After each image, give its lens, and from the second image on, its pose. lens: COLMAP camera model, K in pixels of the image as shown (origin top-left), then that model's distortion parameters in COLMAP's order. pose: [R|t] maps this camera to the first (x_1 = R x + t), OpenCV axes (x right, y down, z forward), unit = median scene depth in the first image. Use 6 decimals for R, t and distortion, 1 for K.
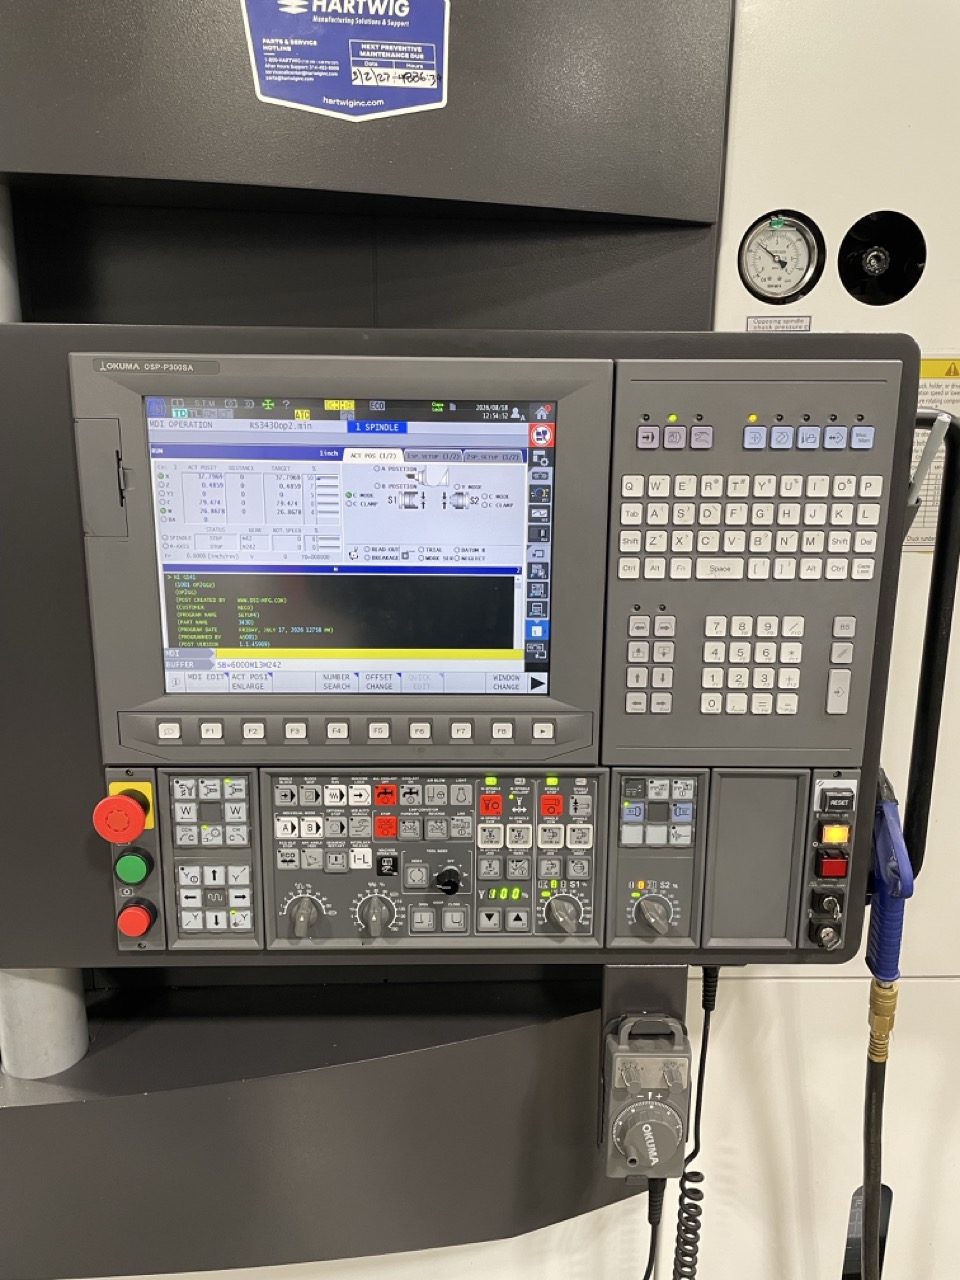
lens RADIAL K [[981.1, 0, 478.1], [0, 981.1, 636.8], [0, 0, 1]] dist [0.073325, -0.089347]
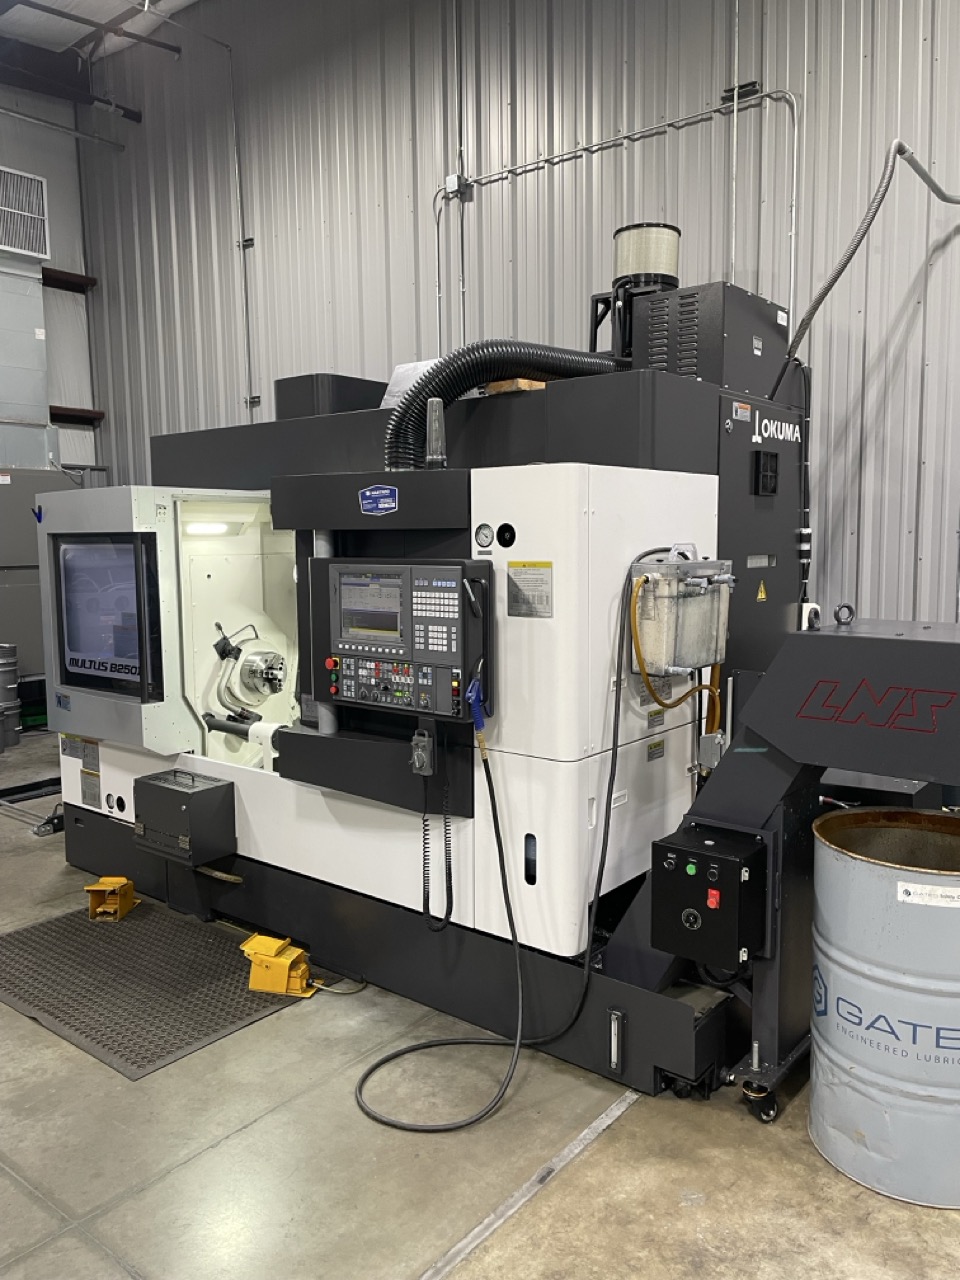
lens RADIAL K [[981.1, 0, 475.4], [0, 981.1, 634.1], [0, 0, 1]] dist [0.073325, -0.089347]
pose [[0.753959, 0.050582, -0.654971, 3.028743], [-0.130064, 0.988788, -0.073359, 0.286730], [0.643917, 0.140498, 0.752084, -1.939311]]
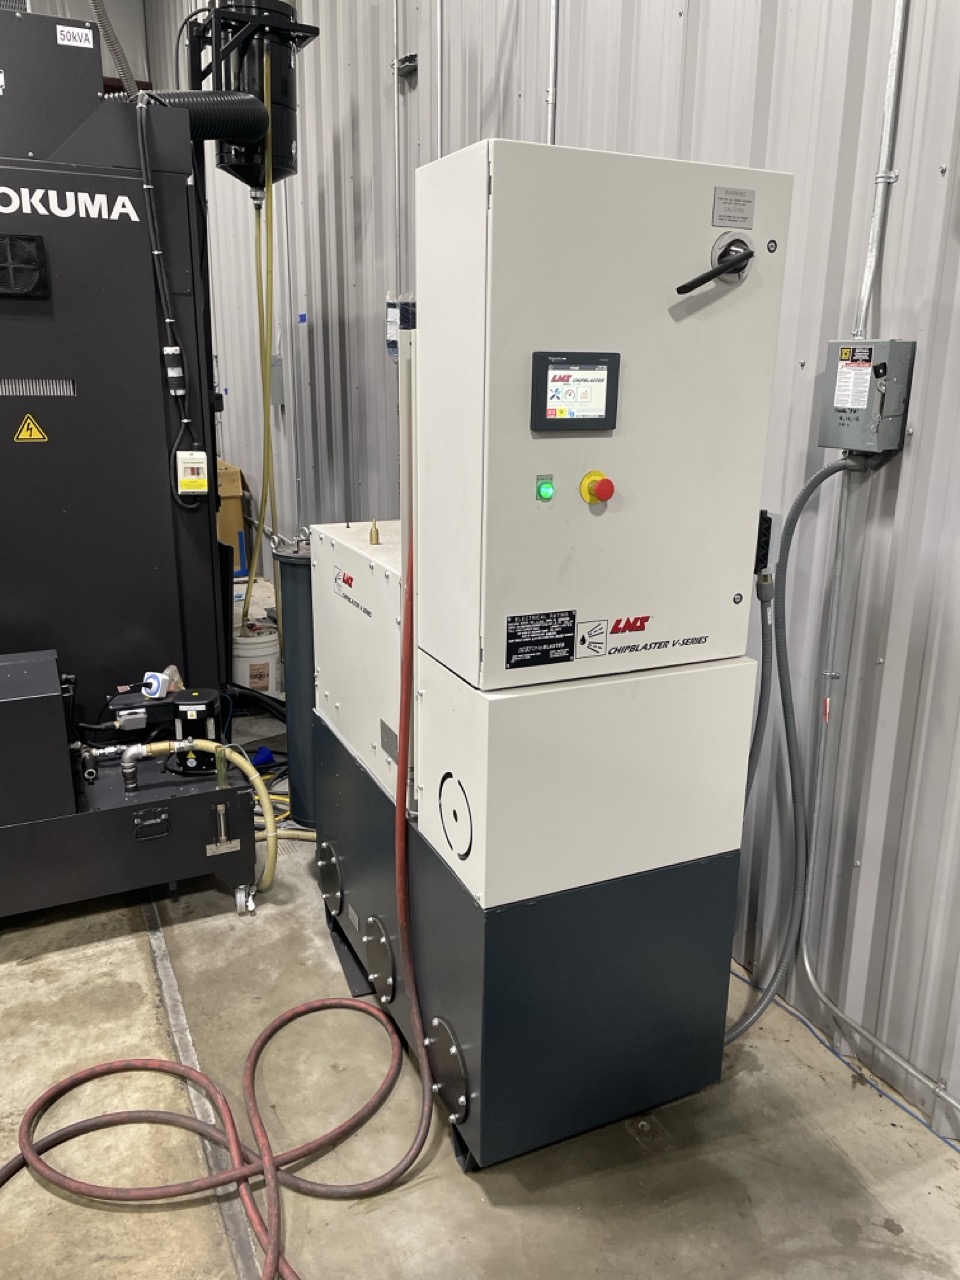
lens RADIAL K [[981.1, 0, 482.8], [0, 981.1, 634.0], [0, 0, 1]] dist [0.073325, -0.089347]
pose [[0.385196, 0.241593, -0.890650, 5.238659], [-0.216666, 0.961822, 0.167194, -0.805205], [0.897040, 0.128572, 0.422835, 3.079957]]
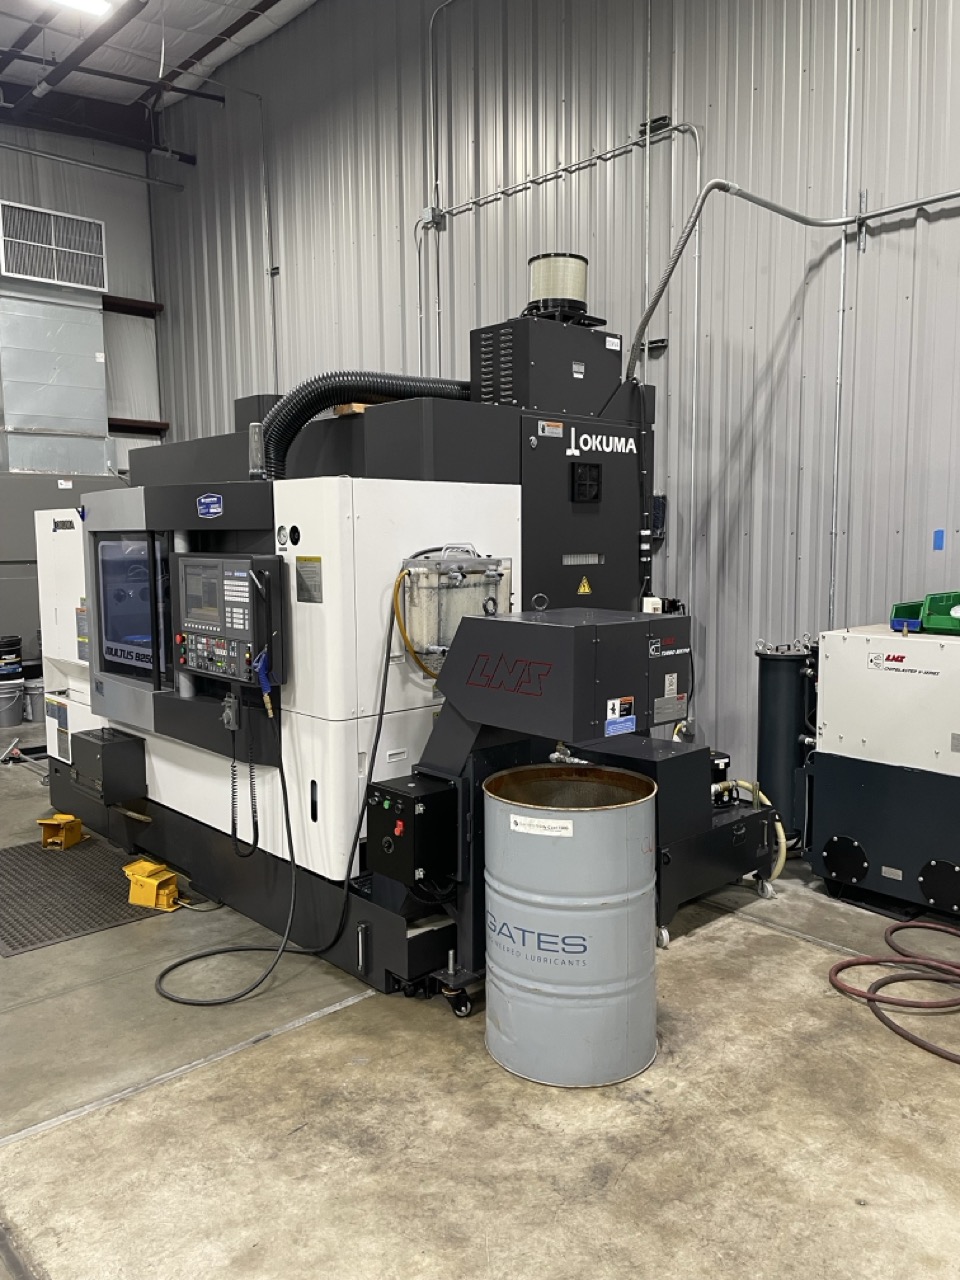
lens RADIAL K [[981.1, 0, 467.6], [0, 981.1, 634.7], [0, 0, 1]] dist [0.073325, -0.089347]
pose [[0.645372, 0.065360, -0.761067, 4.834140], [-0.157570, 0.986296, -0.048915, 0.170725], [0.747440, 0.151490, 0.646826, -1.356186]]
